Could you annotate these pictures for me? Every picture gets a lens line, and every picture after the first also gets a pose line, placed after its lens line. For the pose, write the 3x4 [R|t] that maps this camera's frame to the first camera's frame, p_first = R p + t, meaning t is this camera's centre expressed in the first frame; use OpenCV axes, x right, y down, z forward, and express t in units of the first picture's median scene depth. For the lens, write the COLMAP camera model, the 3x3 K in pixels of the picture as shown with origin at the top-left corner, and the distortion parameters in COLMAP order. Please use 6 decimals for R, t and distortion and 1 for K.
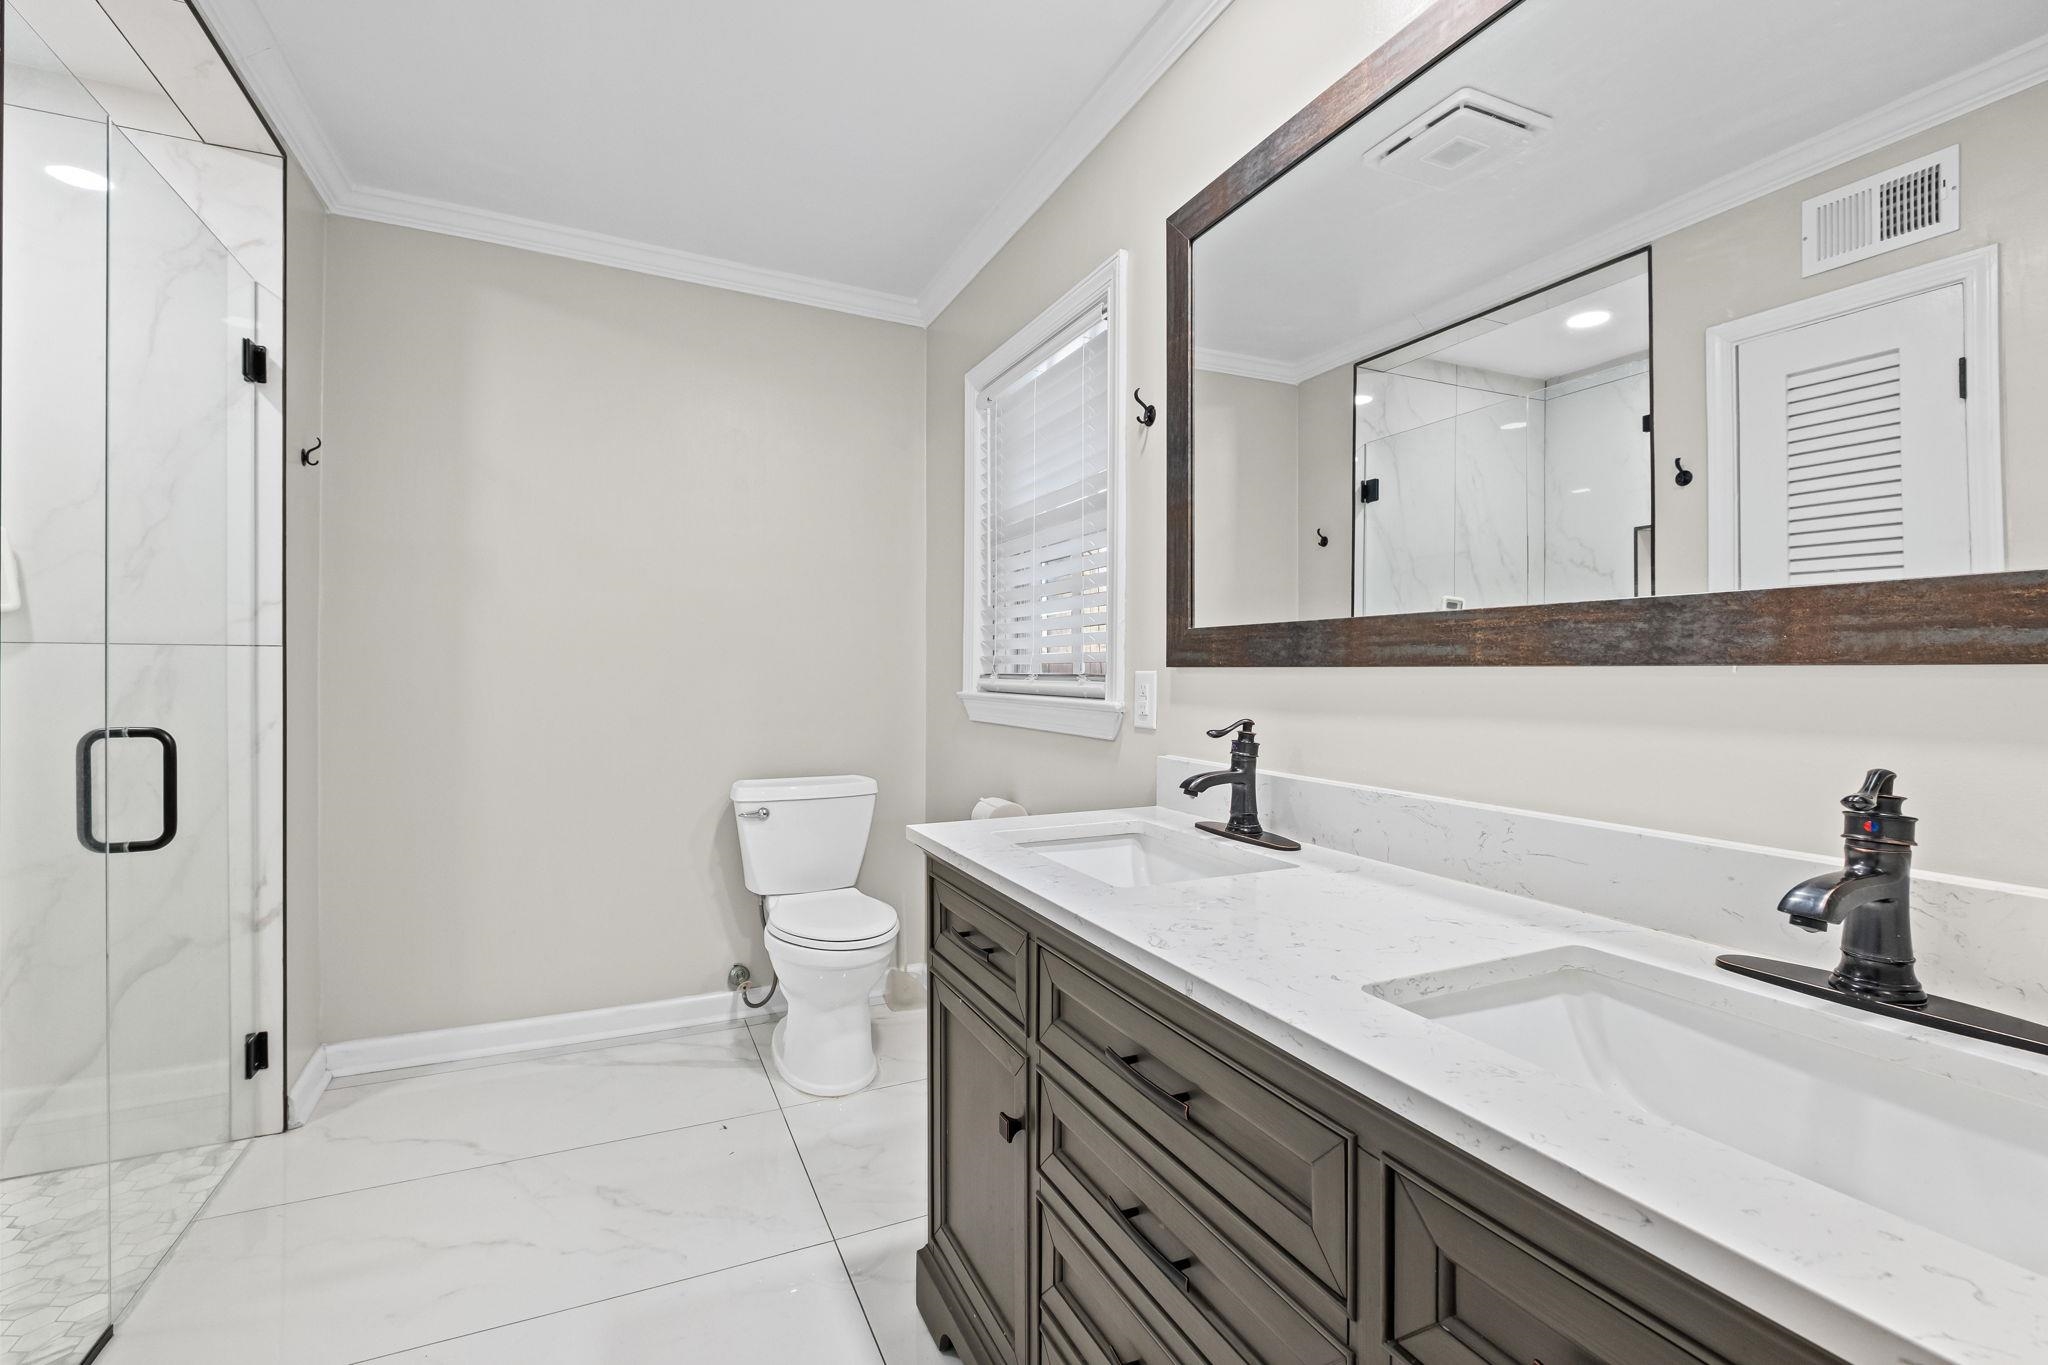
lens RADIAL K [[903.4, 0, 1024.0], [0, 903.4, 682.5], [0, 0, 1]] dist [-0.001895, 0.000210]
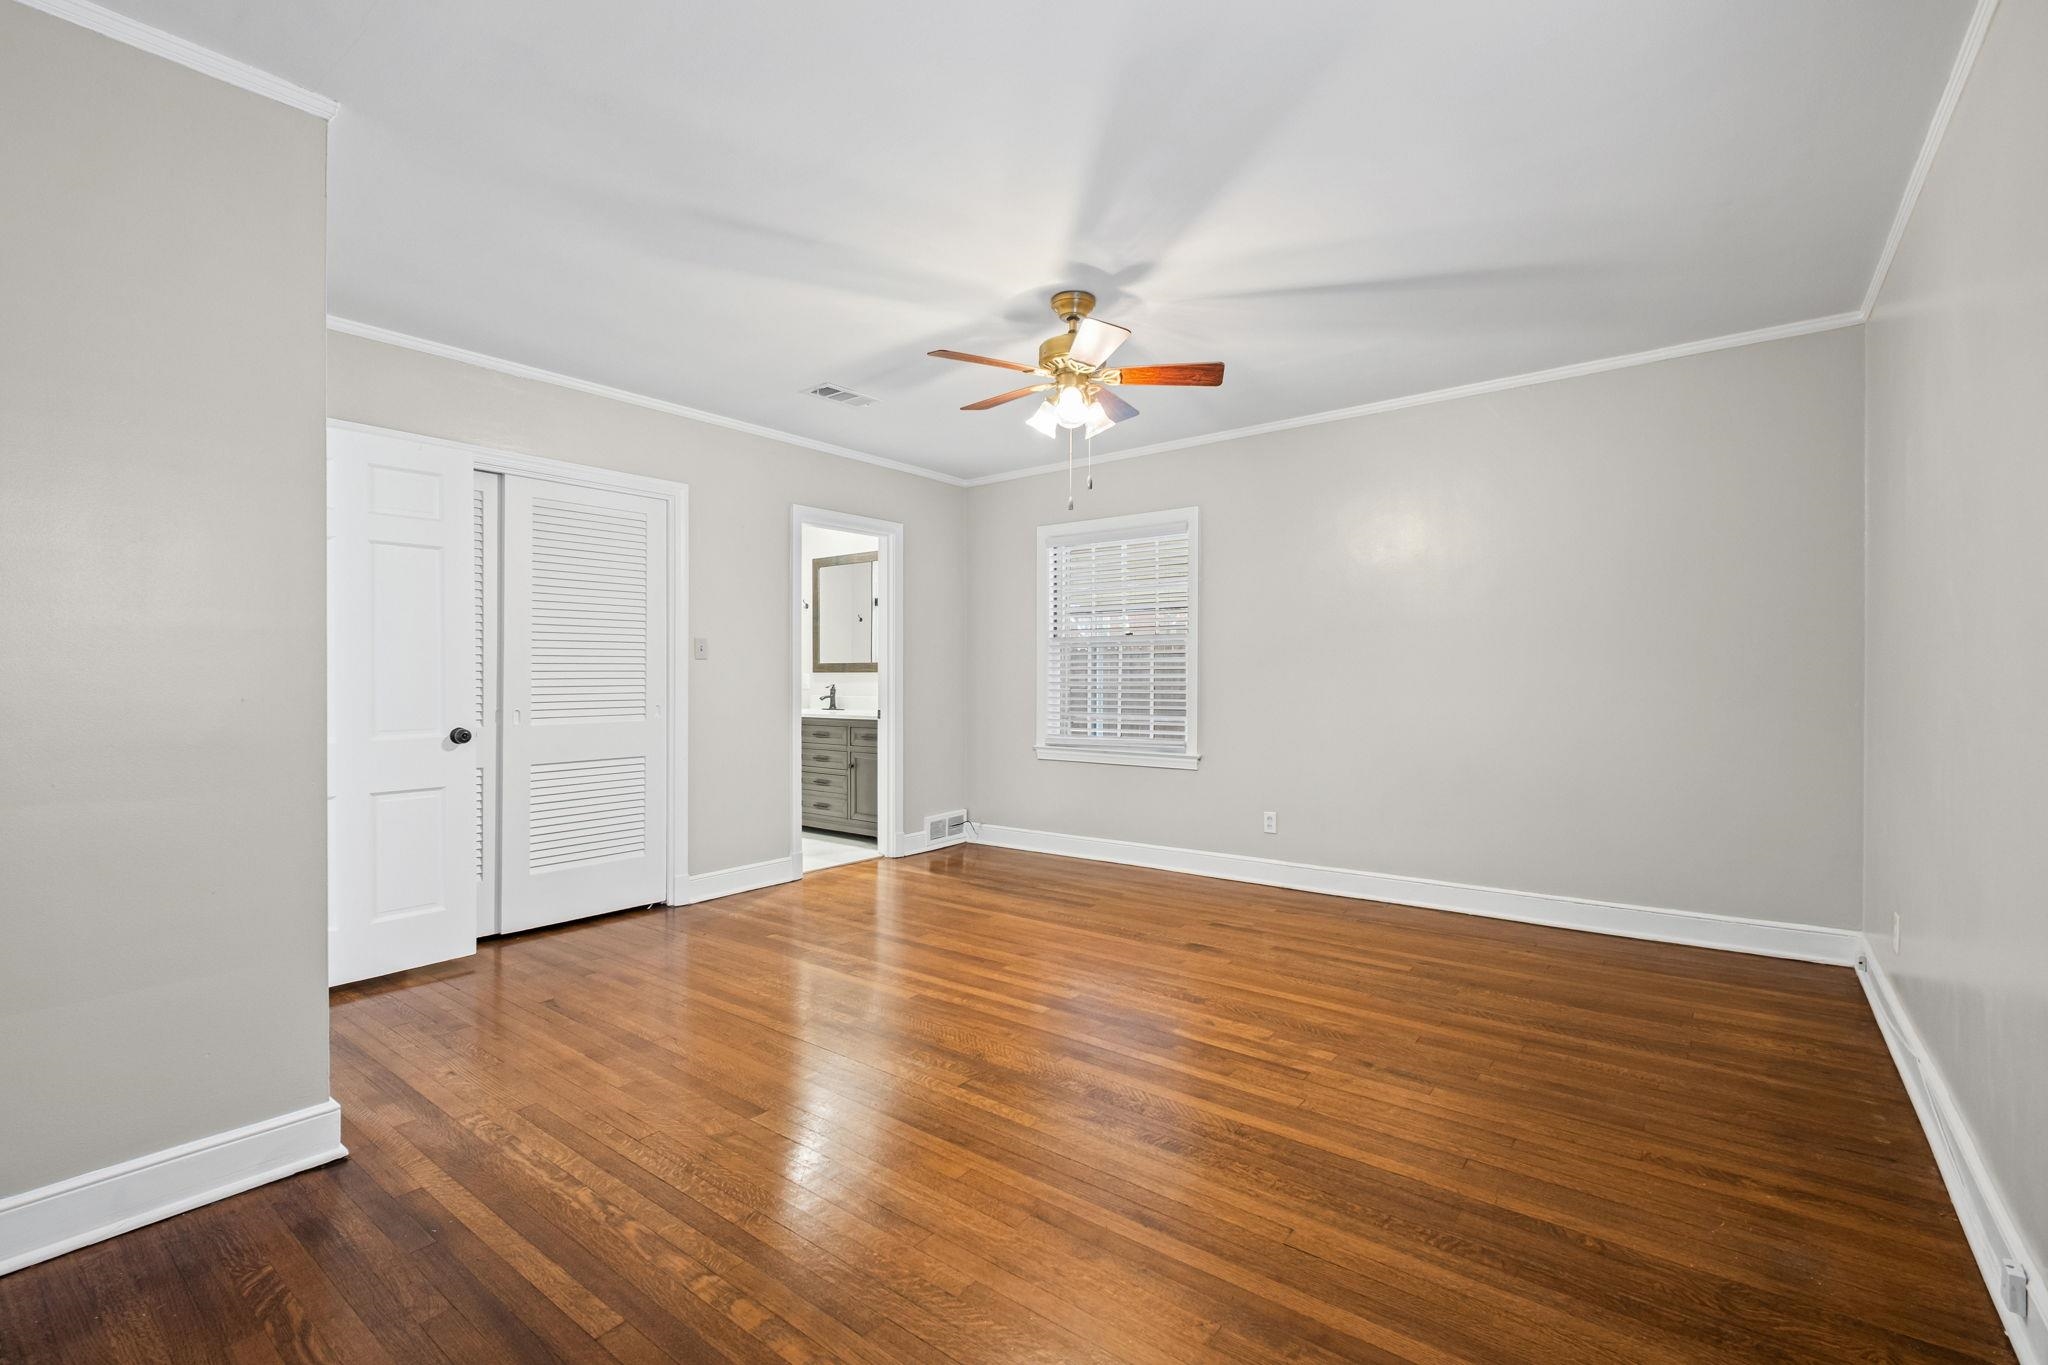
lens RADIAL K [[903.4, 0, 1024.0], [0, 903.4, 682.5], [0, 0, 1]] dist [-0.001895, 0.000210]
pose [[0.891684, -0.002593, 0.452651, -0.842618], [0.001654, 0.999996, 0.002469, 0.017886], [-0.452656, -0.001453, 0.891684, -3.078168]]
